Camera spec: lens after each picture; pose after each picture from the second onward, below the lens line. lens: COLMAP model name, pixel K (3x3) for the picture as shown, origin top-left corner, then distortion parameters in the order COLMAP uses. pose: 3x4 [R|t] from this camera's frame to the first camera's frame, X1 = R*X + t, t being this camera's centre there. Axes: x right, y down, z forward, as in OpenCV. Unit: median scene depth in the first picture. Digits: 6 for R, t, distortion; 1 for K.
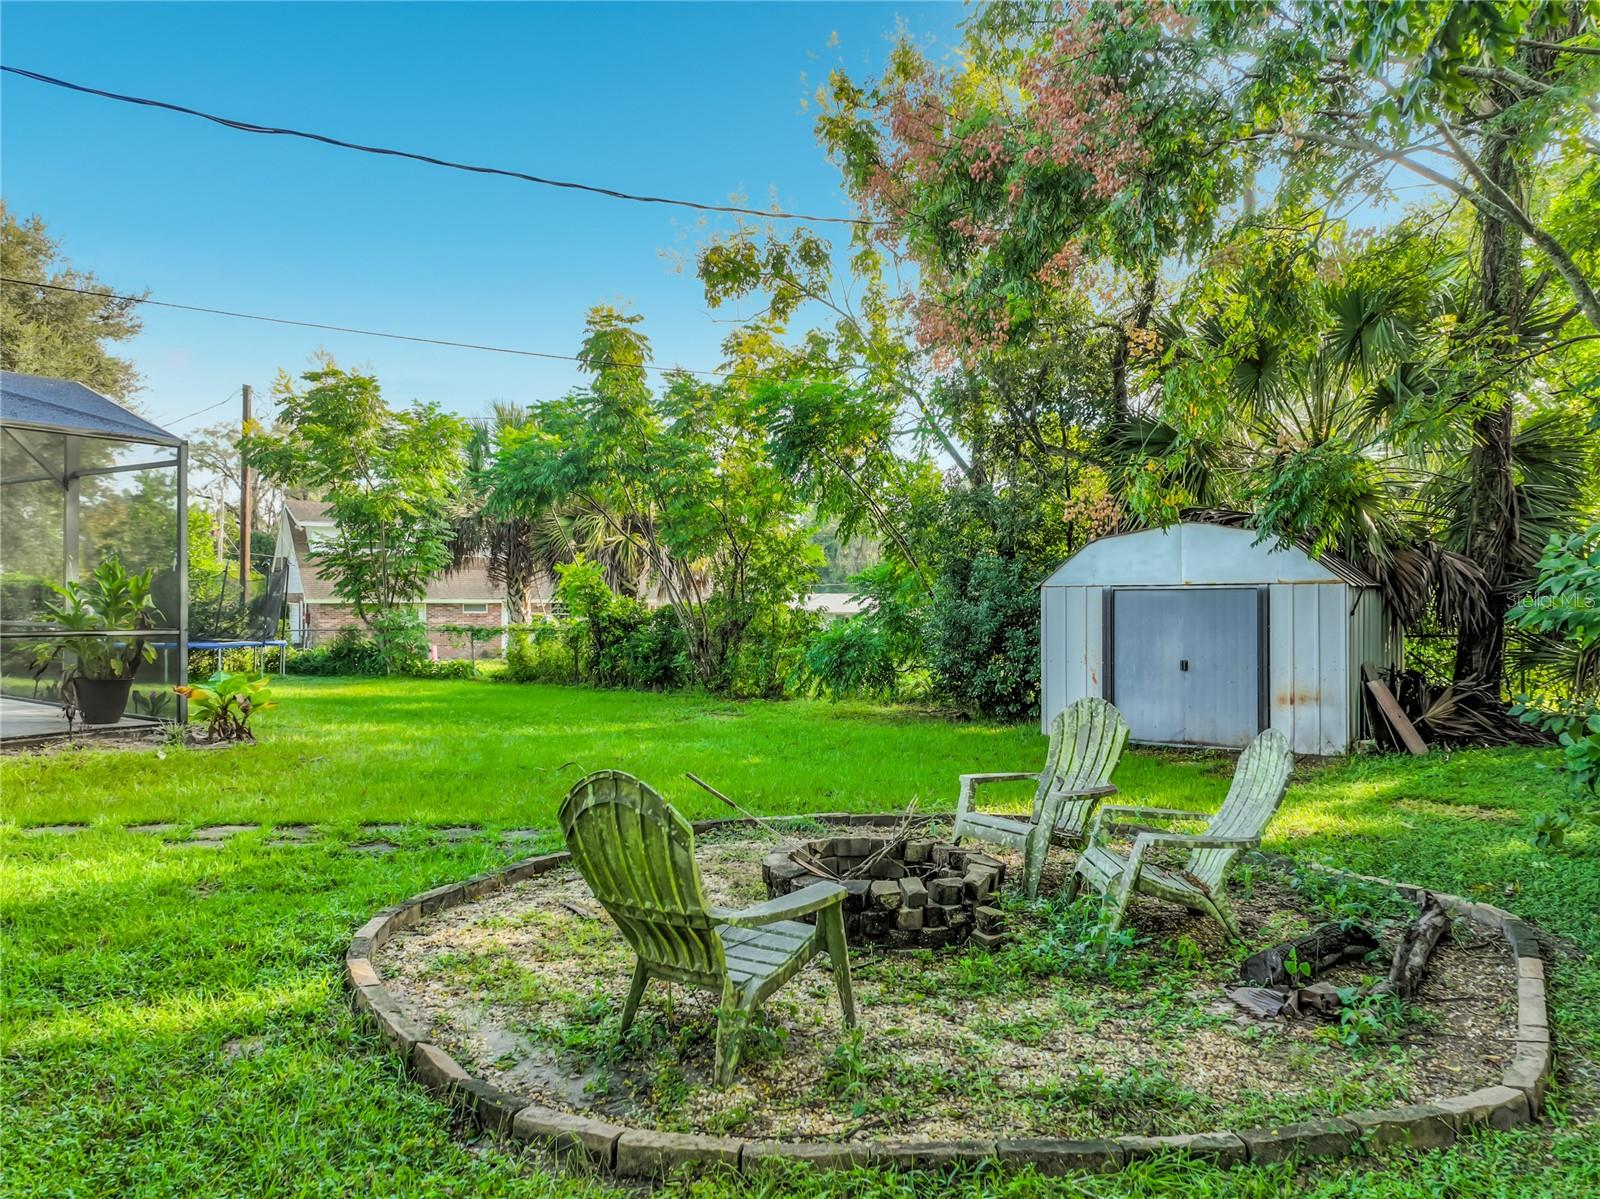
lens RADIAL K [[1136.6, 0, 804.8], [0, 1136.6, 598.3], [0, 0, 1]] dist [-0.005141, 0.022090]
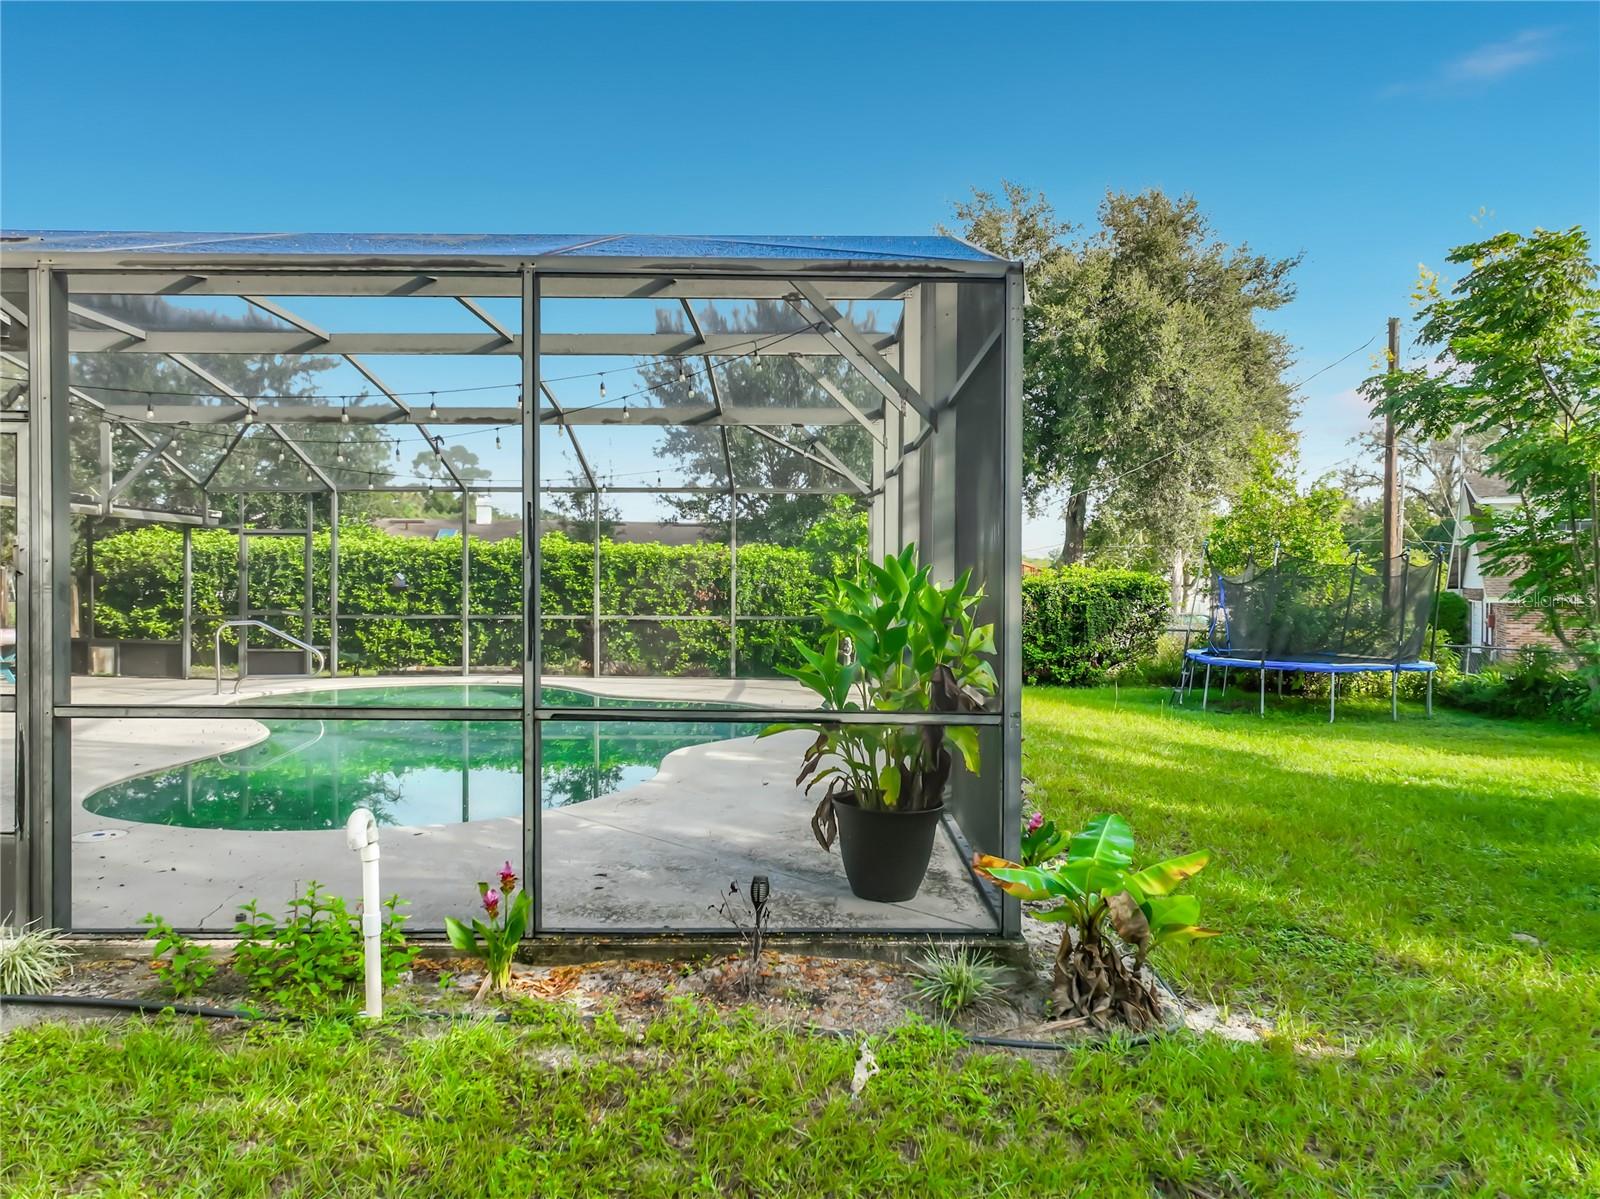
lens RADIAL K [[1136.6, 0, 804.8], [0, 1136.6, 598.3], [0, 0, 1]] dist [-0.005141, 0.022090]
pose [[0.564931, 0.008701, -0.825092, -0.102272], [-0.002258, 0.999957, 0.009000, -0.007920], [0.825135, -0.003221, 0.564926, 0.293819]]
